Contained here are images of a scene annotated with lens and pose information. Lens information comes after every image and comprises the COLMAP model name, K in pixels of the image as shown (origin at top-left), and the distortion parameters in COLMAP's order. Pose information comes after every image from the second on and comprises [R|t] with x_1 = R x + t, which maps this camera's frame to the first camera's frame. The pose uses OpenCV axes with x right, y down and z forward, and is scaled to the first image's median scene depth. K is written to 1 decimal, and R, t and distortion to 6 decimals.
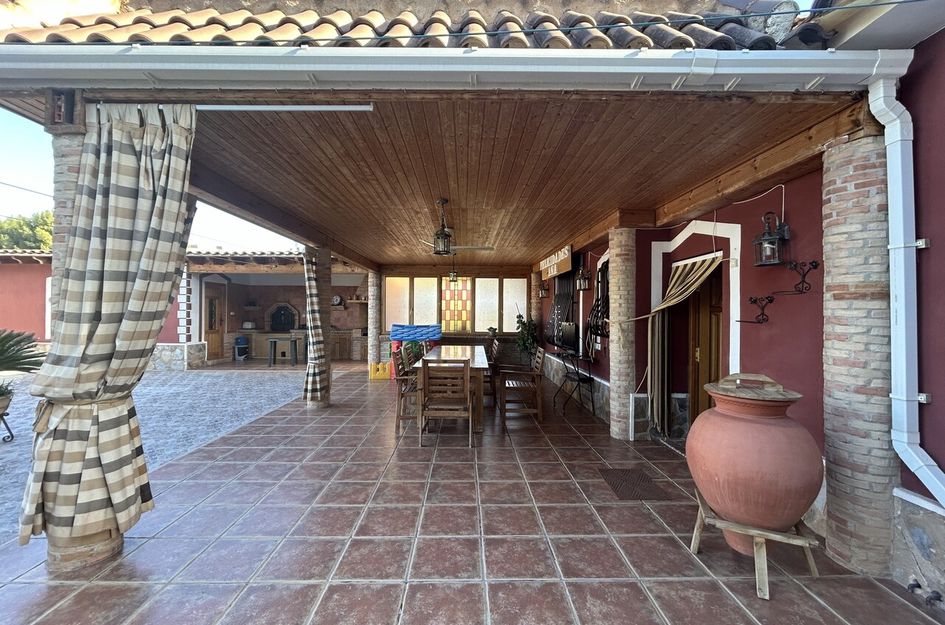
lens RADIAL K [[384.6, 0, 479.0], [0, 384.6, 313.7], [0, 0, 1]] dist [0.000997, -0.000360]
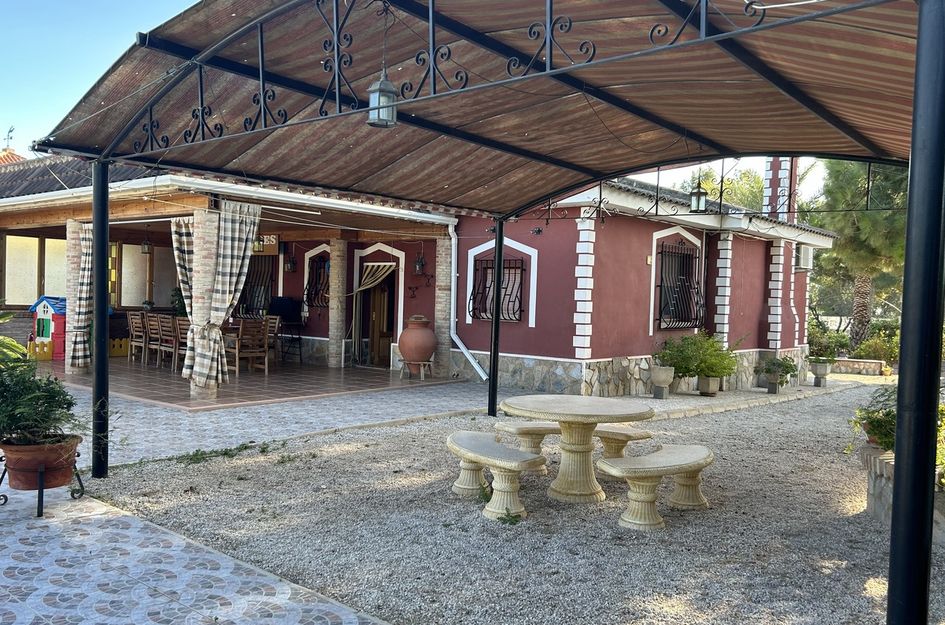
lens RADIAL K [[766.5, 0, 473.0], [0, 766.5, 314.3], [0, 0, 1]] dist [0.007064, 0.001569]
pose [[0.650565, -0.003085, 0.759444, -2.309525], [-0.030248, 0.999093, 0.029970, -0.024107], [-0.758848, -0.042469, 0.649882, -2.078119]]
